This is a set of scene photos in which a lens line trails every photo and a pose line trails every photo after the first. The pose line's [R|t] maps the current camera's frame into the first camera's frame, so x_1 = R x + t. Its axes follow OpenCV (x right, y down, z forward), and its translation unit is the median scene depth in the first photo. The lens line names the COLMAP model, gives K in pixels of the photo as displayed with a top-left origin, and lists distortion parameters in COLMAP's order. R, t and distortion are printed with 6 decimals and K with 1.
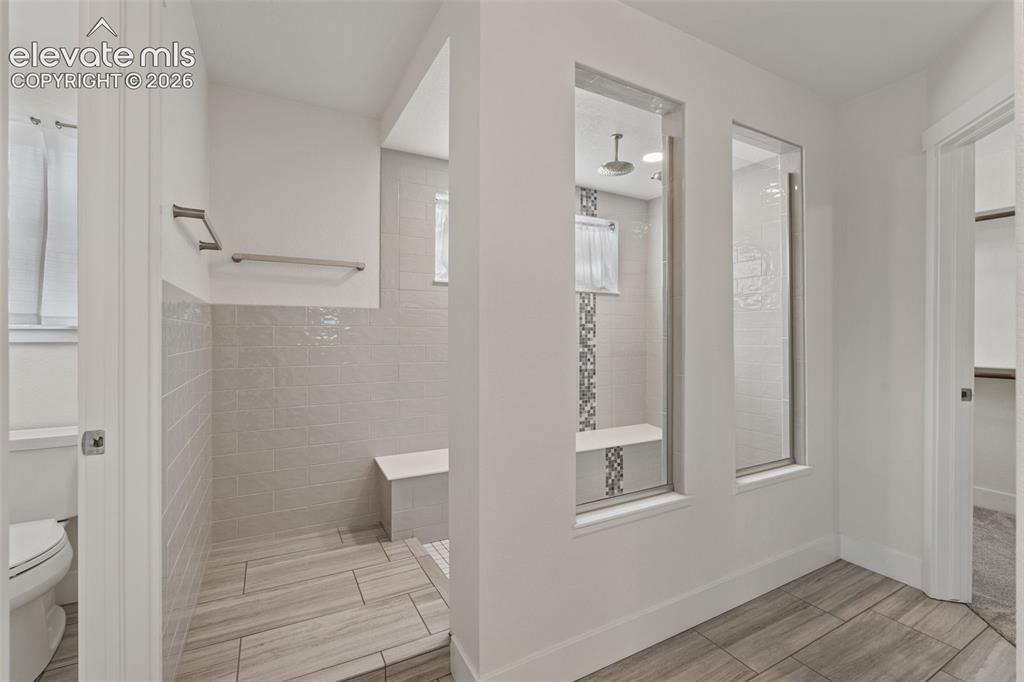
lens RADIAL K [[452.3, 0, 512.9], [0, 452.3, 338.2], [0, 0, 1]] dist [-0.001923, -0.000511]
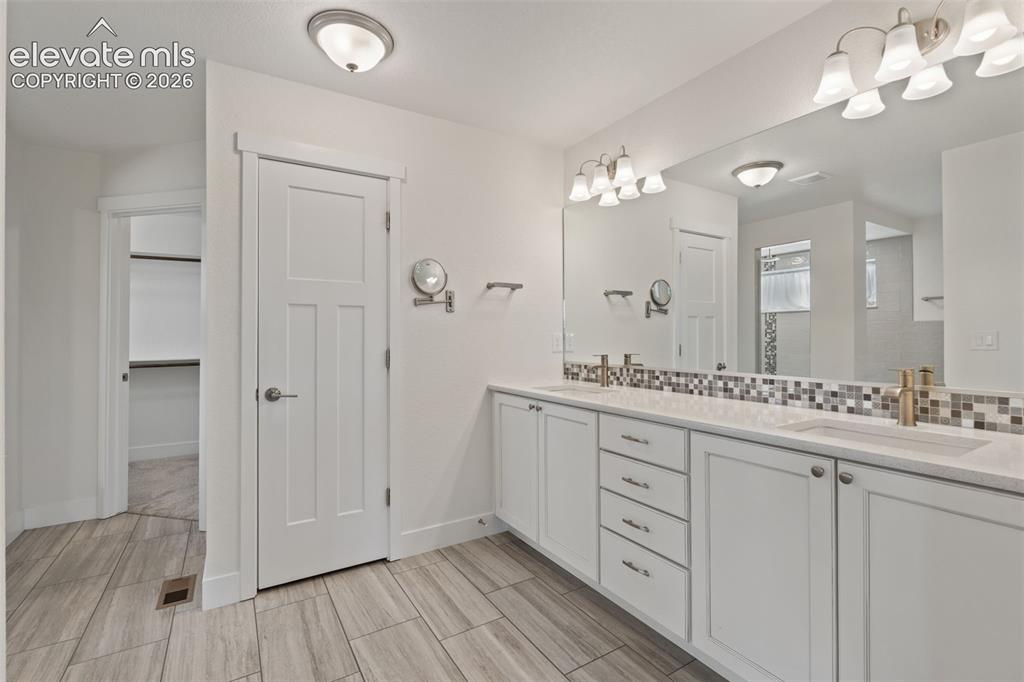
lens RADIAL K [[452.3, 0, 510.2], [0, 452.3, 338.9], [0, 0, 1]] dist [-0.001923, -0.000511]
pose [[-0.052916, -0.000393, 0.998599, -0.652964], [0.012521, 0.999921, 0.001057, -0.001595], [-0.998520, 0.012559, -0.052907, -0.273921]]
